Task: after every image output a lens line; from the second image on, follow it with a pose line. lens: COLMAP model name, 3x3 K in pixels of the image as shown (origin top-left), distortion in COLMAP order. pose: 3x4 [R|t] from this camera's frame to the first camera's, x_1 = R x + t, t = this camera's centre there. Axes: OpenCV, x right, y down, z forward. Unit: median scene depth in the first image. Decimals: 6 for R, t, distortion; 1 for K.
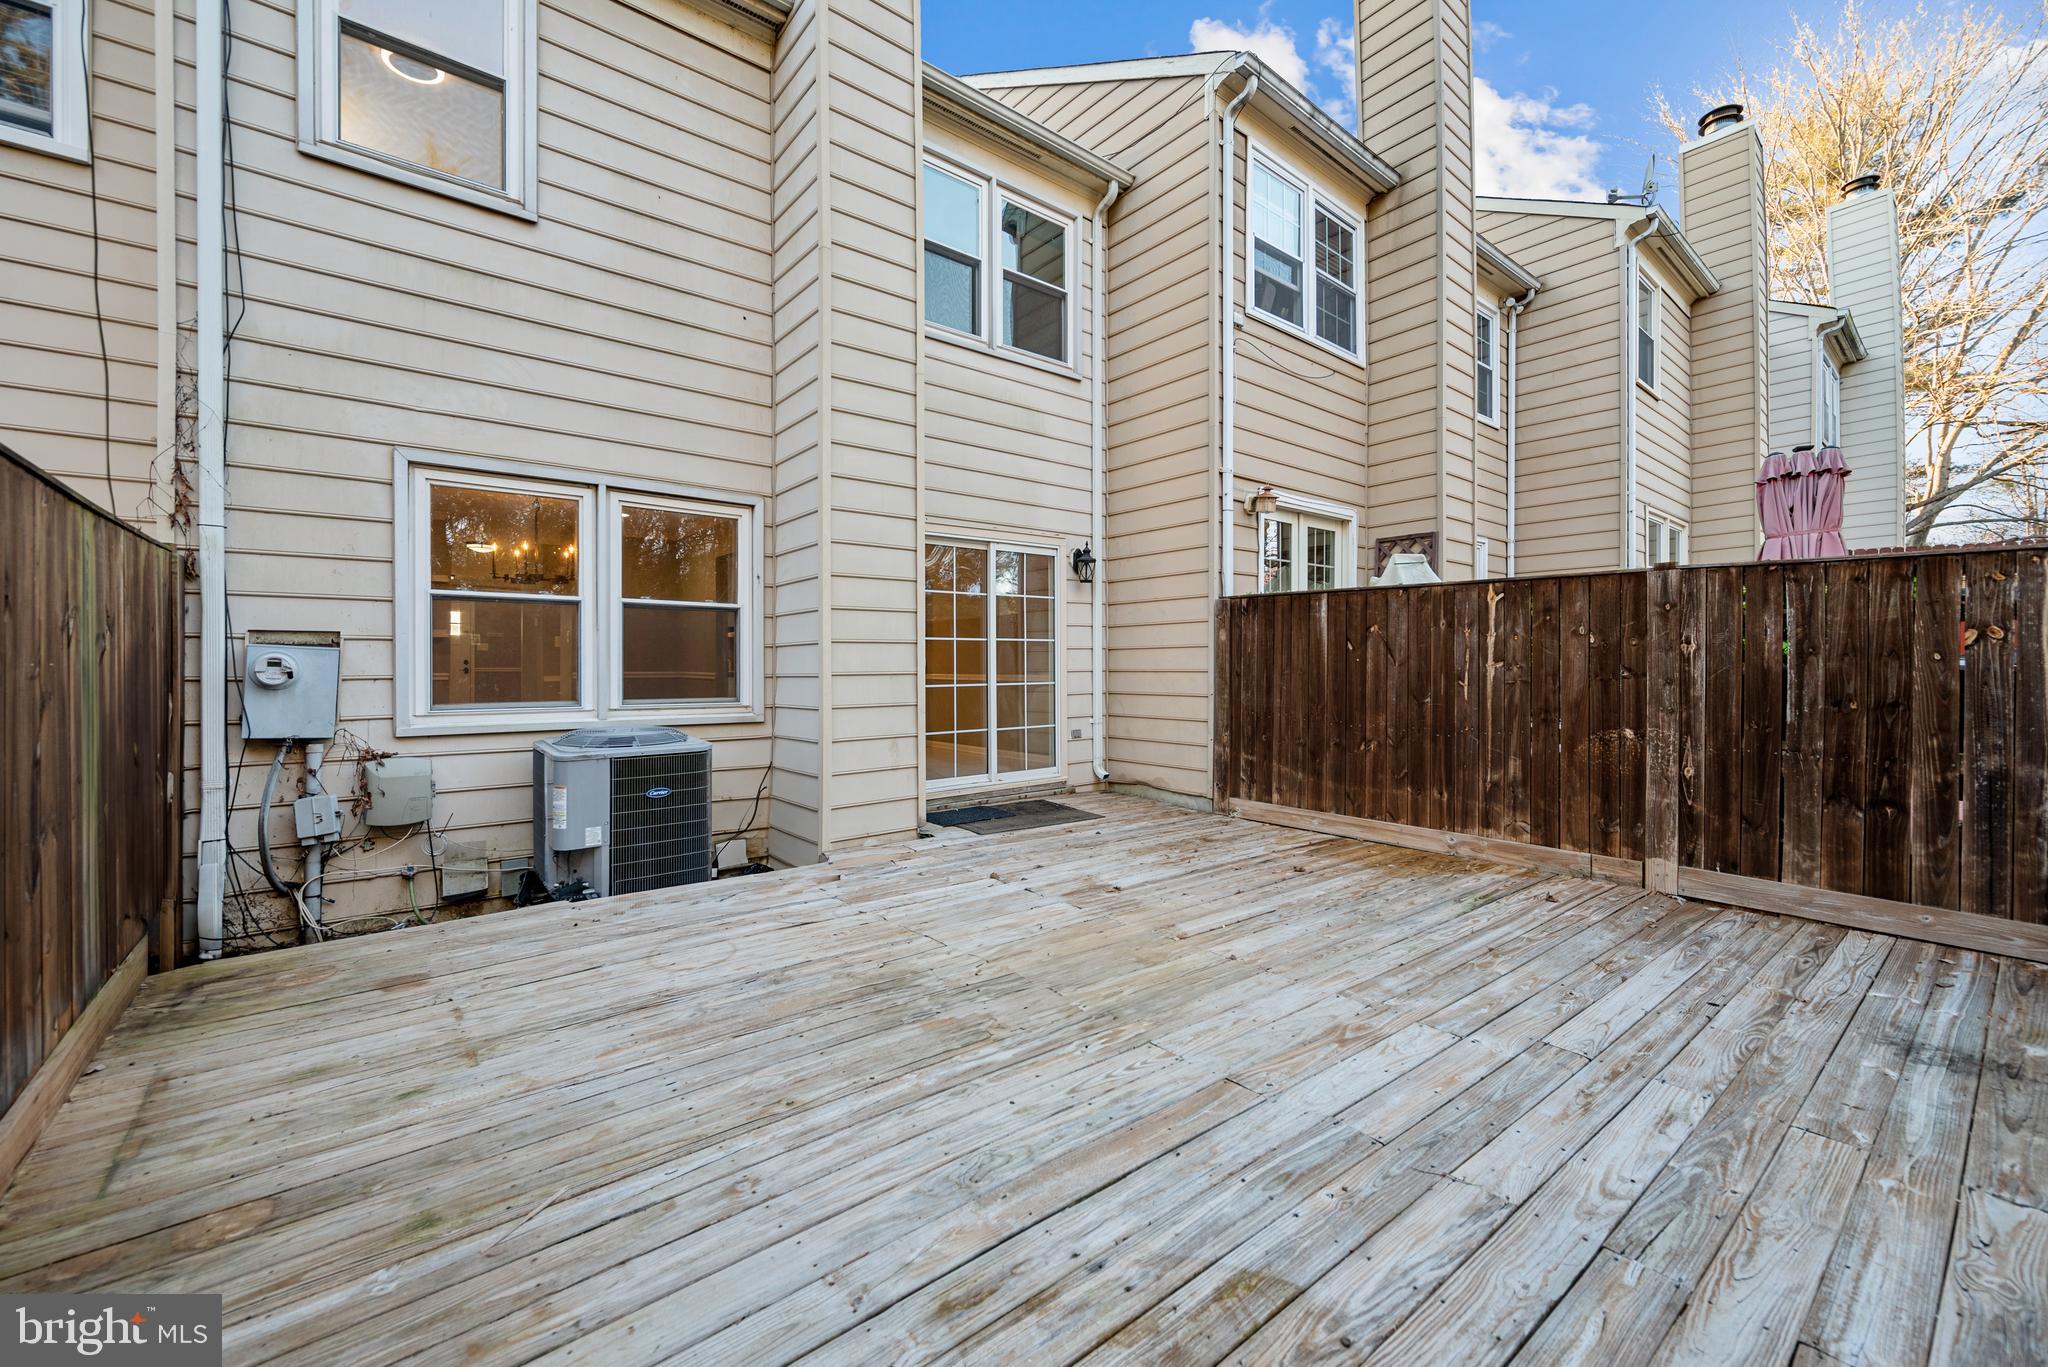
lens RADIAL K [[807.2, 0, 1037.7], [0, 807.2, 675.1], [0, 0, 1]] dist [-0.000642, -0.000521]
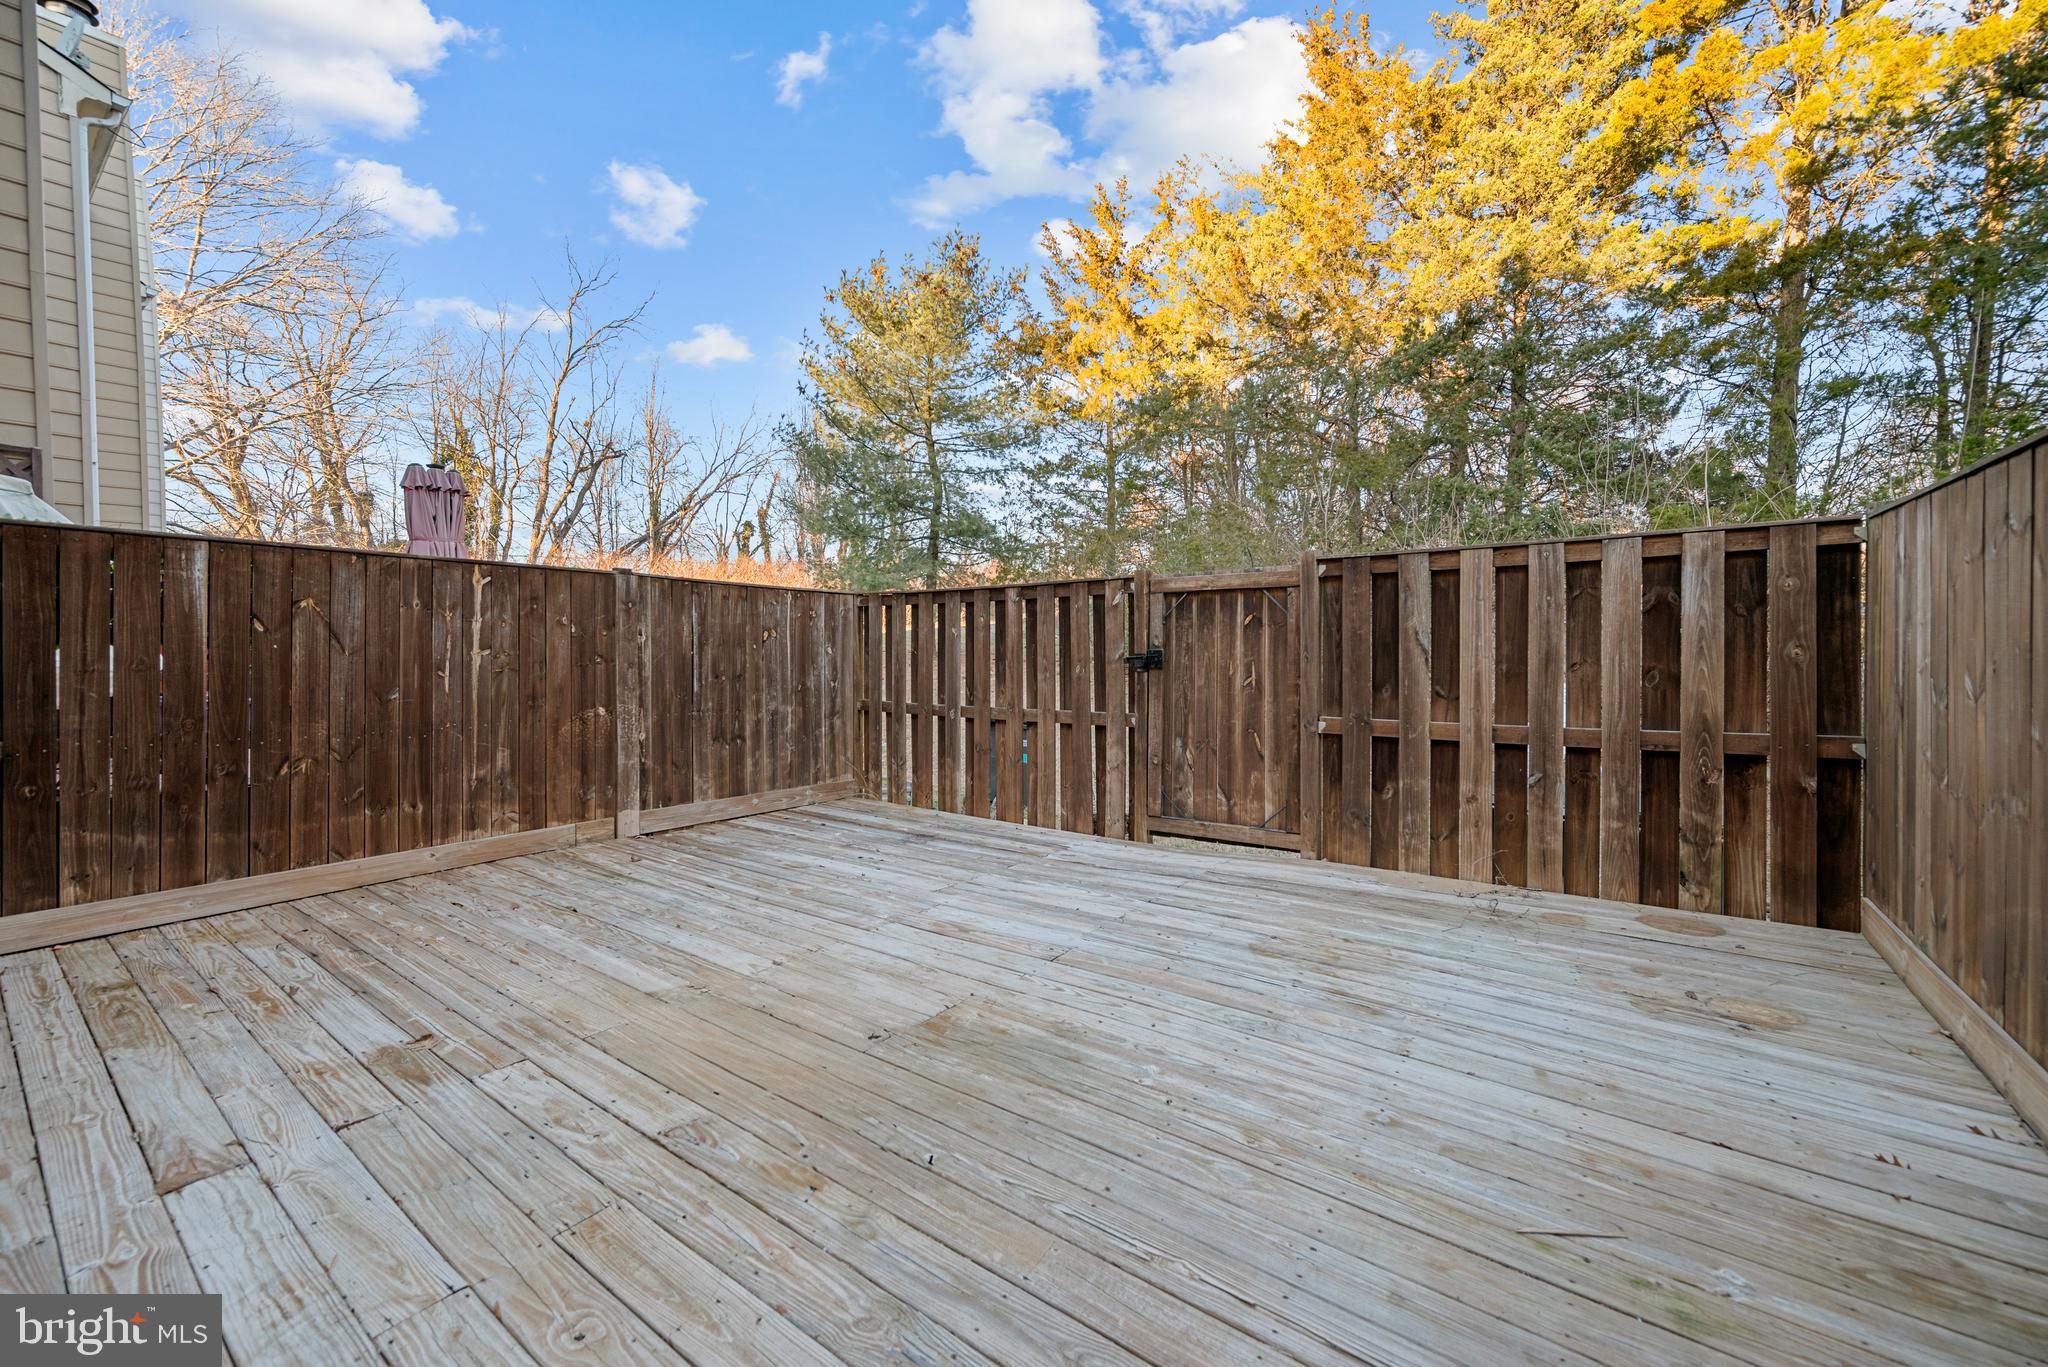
lens RADIAL K [[807.2, 0, 986.4], [0, 807.2, 682.1], [0, 0, 1]] dist [-0.000642, -0.000521]
pose [[-0.199087, -0.036510, 0.979301, -0.463419], [0.017548, 0.999013, 0.040813, -0.006693], [-0.979825, 0.025310, -0.198250, 0.610957]]
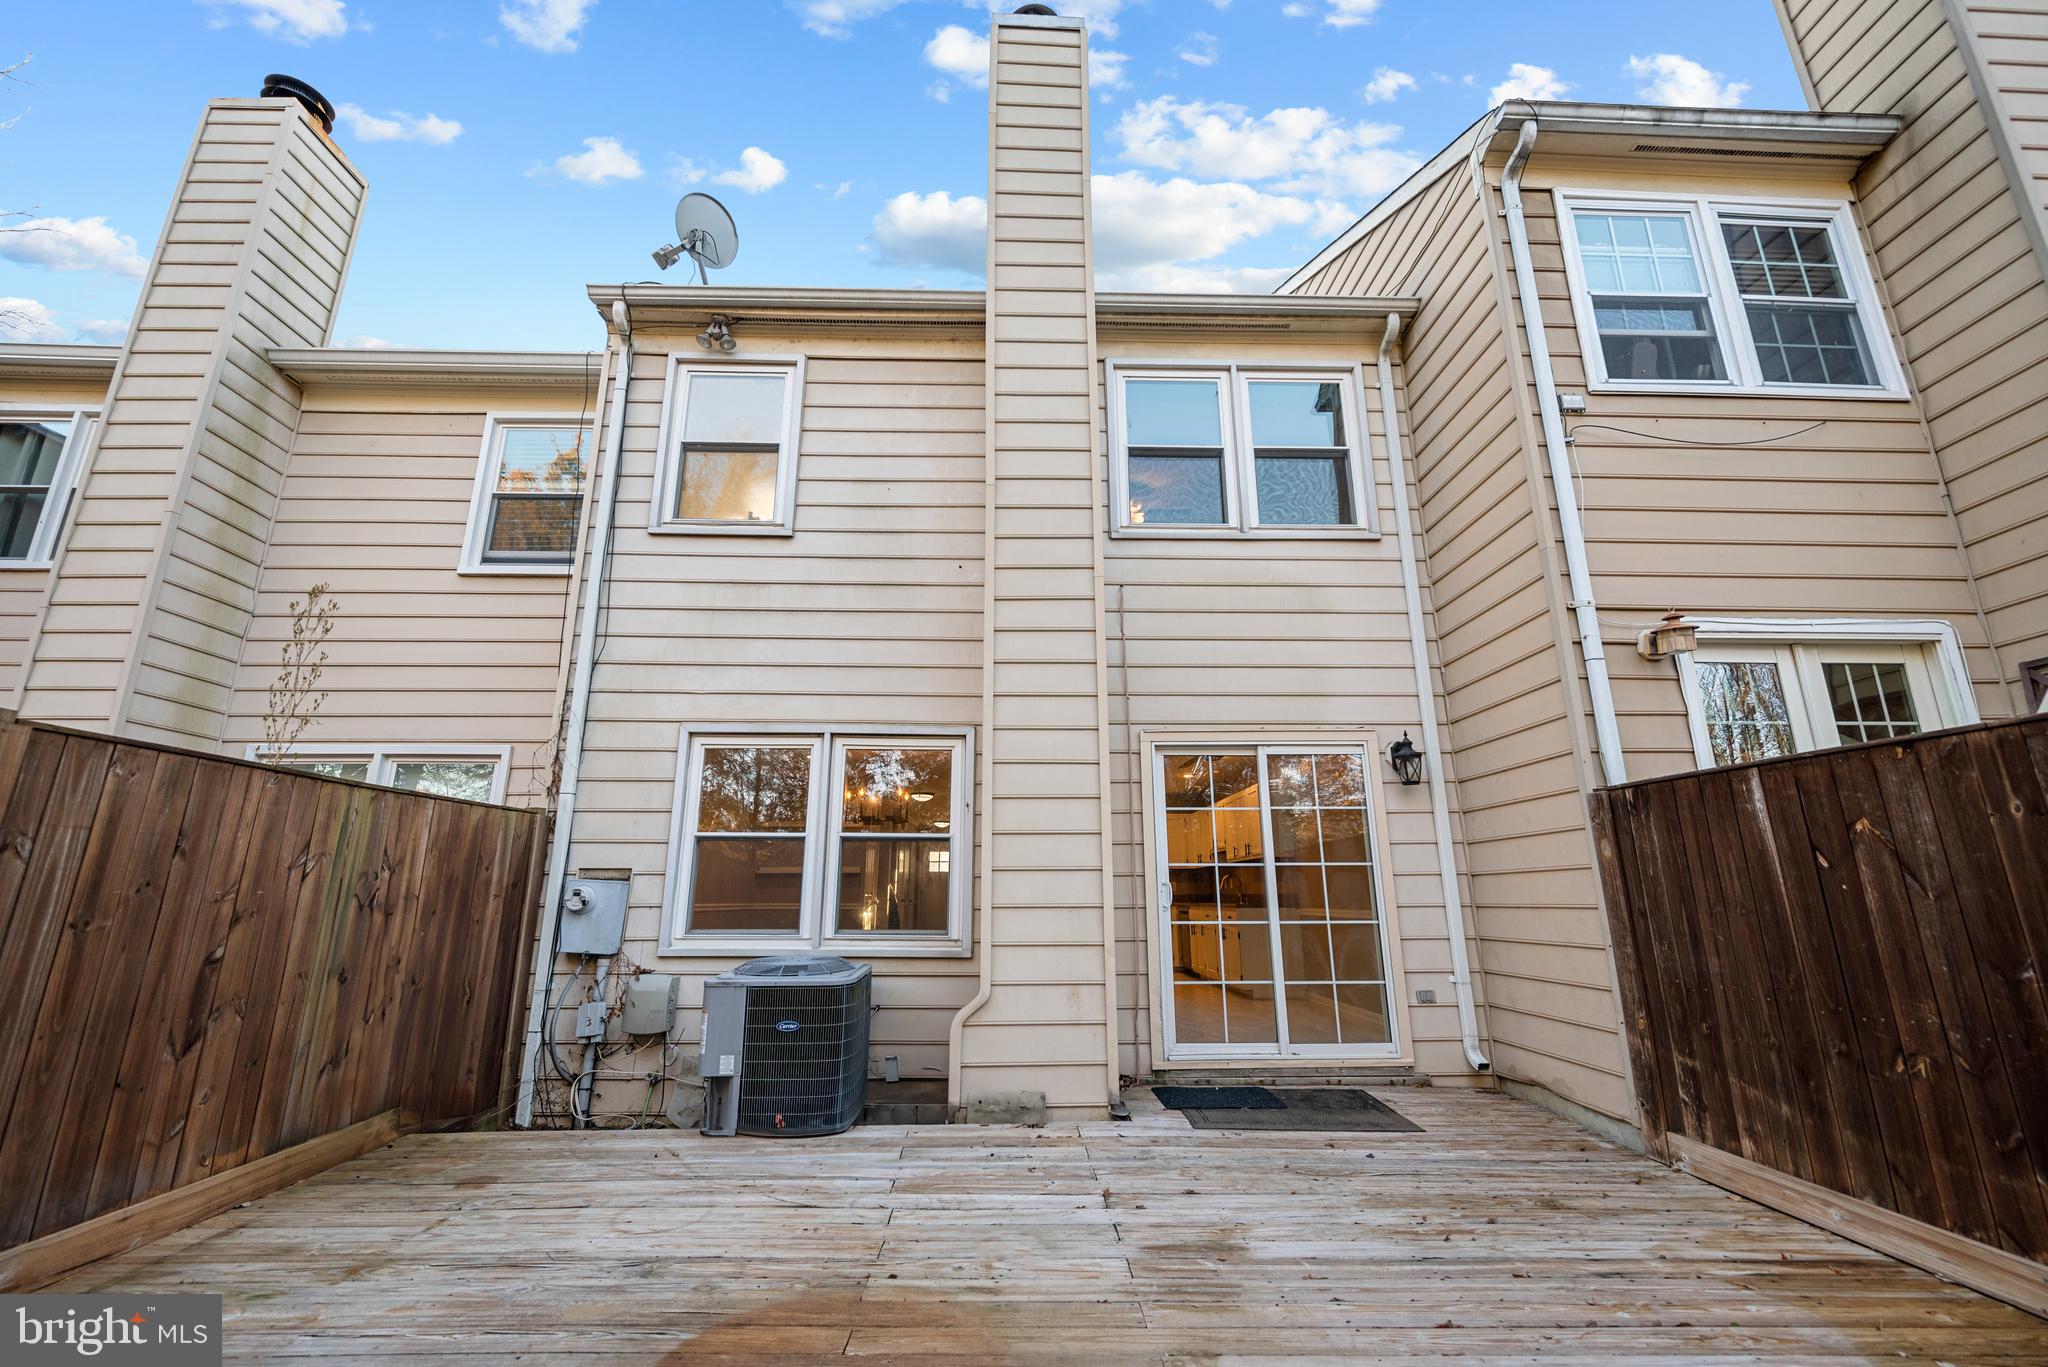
lens RADIAL K [[807.2, 0, 1027.8], [0, 807.2, 702.4], [0, 0, 1]] dist [-0.000642, -0.000521]
pose [[0.789224, -0.142460, -0.597353, 0.349278], [-0.010337, 0.969501, -0.244869, -0.001429], [0.614019, 0.199431, 0.763681, 0.280008]]
